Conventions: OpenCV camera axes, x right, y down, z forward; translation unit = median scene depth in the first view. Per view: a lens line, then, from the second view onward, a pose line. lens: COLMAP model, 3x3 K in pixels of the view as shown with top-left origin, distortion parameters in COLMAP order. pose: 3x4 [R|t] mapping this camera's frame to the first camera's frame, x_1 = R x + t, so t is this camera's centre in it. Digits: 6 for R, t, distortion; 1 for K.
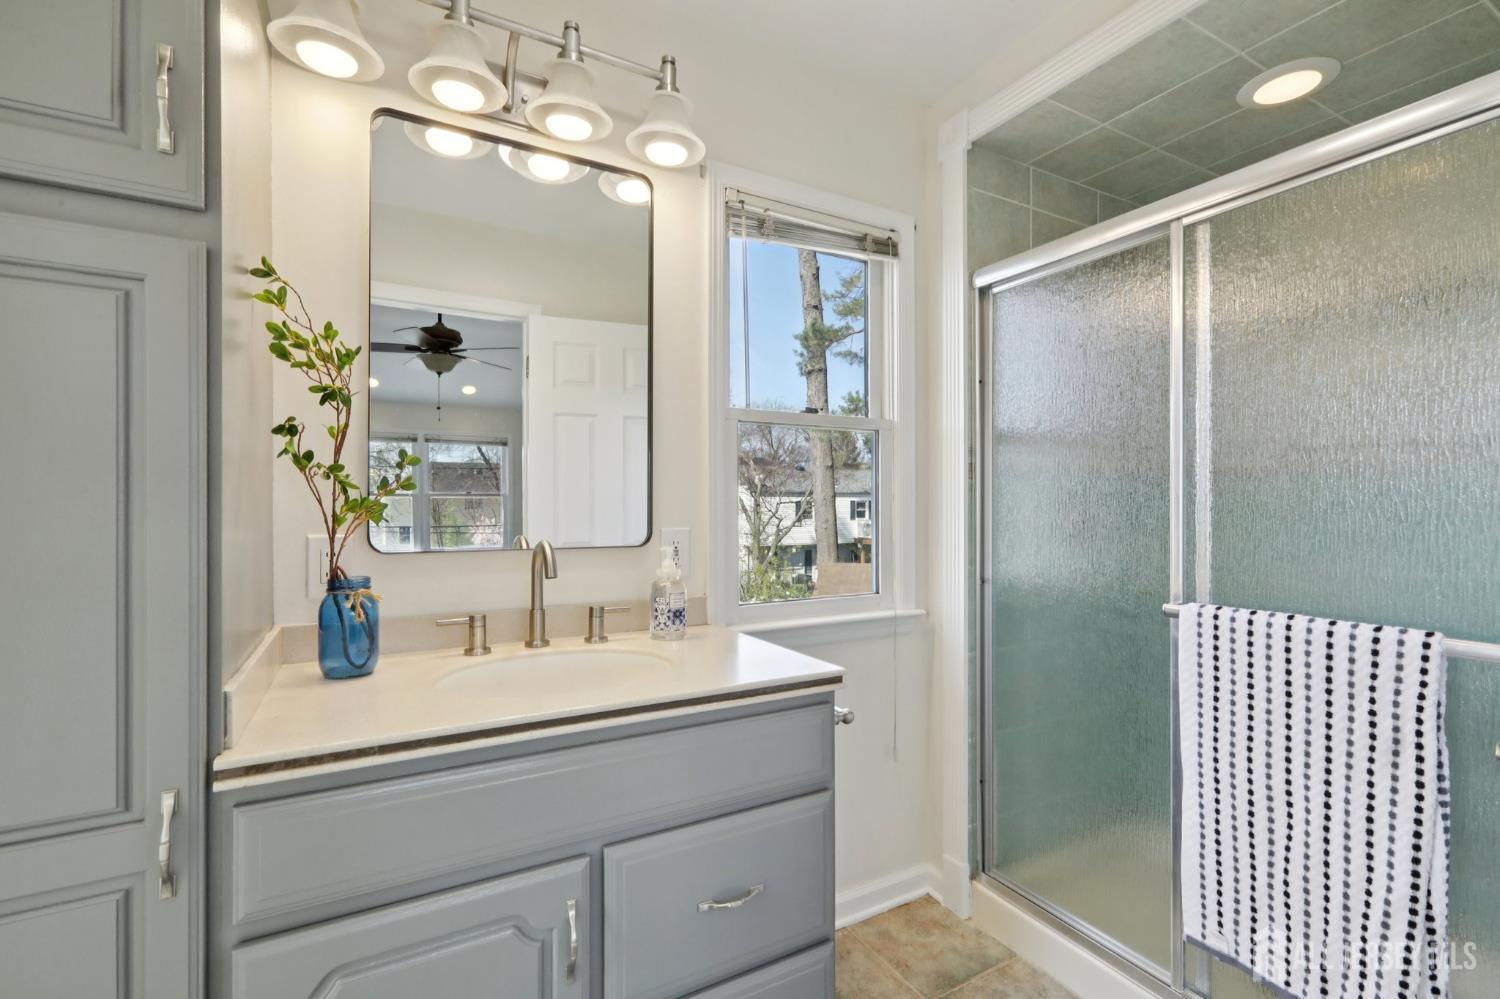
lens RADIAL K [[689.2, 0, 748.2], [0, 689.2, 497.6], [0, 0, 1]] dist [-0.002201, 0.002769]
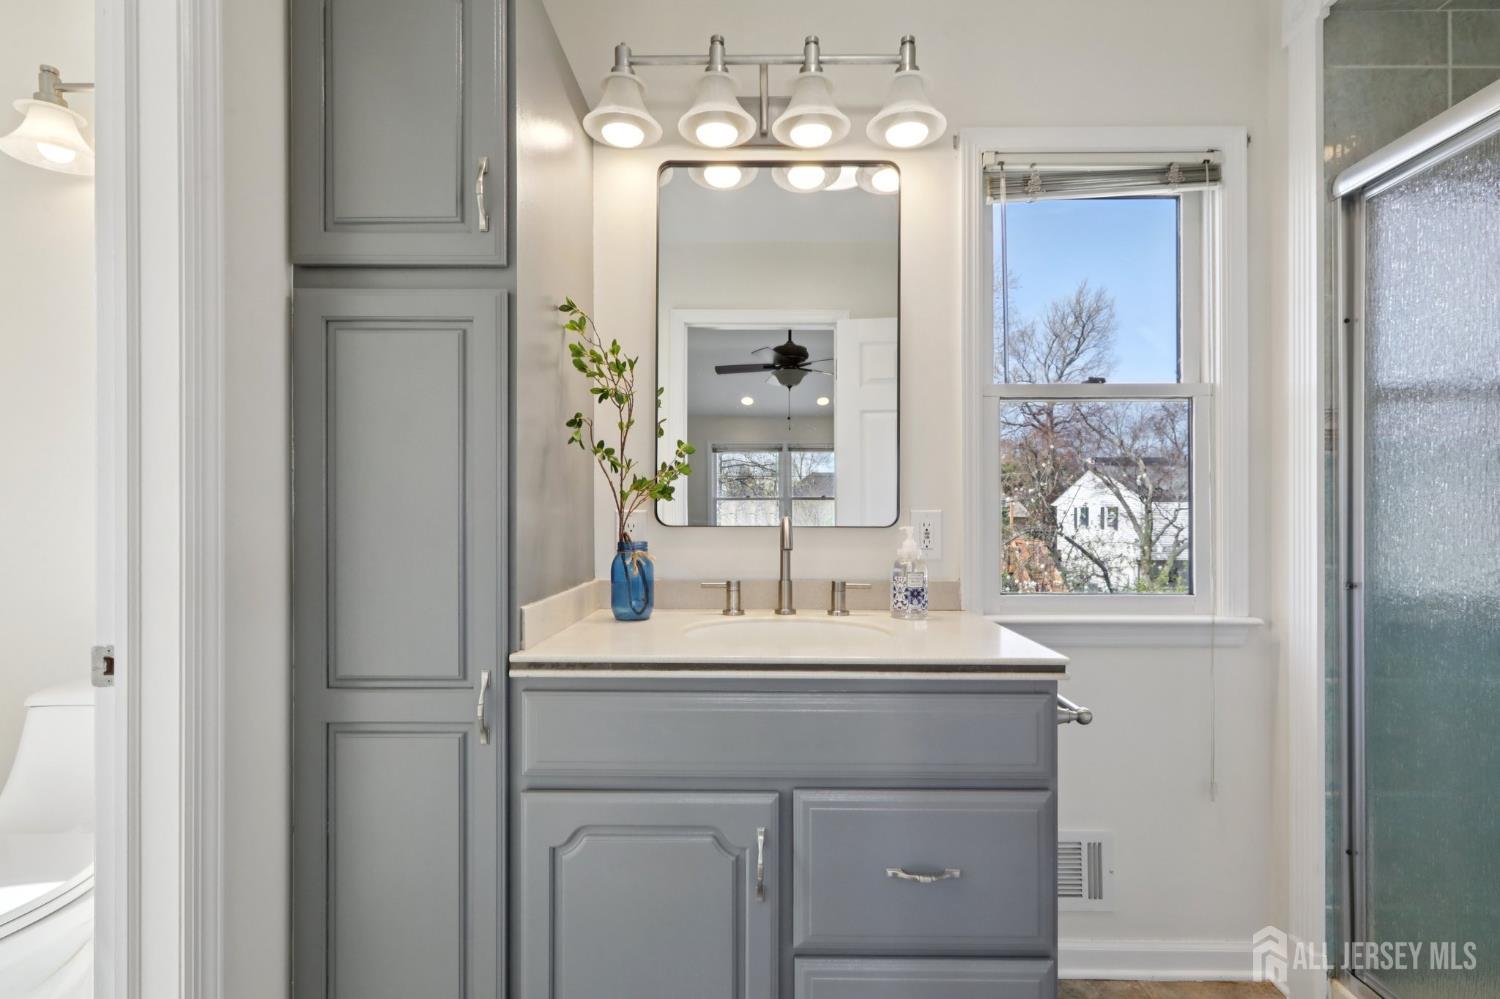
lens RADIAL K [[689.2, 0, 733.9], [0, 689.2, 503.8], [0, 0, 1]] dist [-0.002201, 0.002769]
pose [[0.858685, -0.001864, -0.512501, 0.189768], [0.001183, 0.999998, -0.001654, 0.041800], [0.512503, 0.000814, 0.858685, 0.012279]]
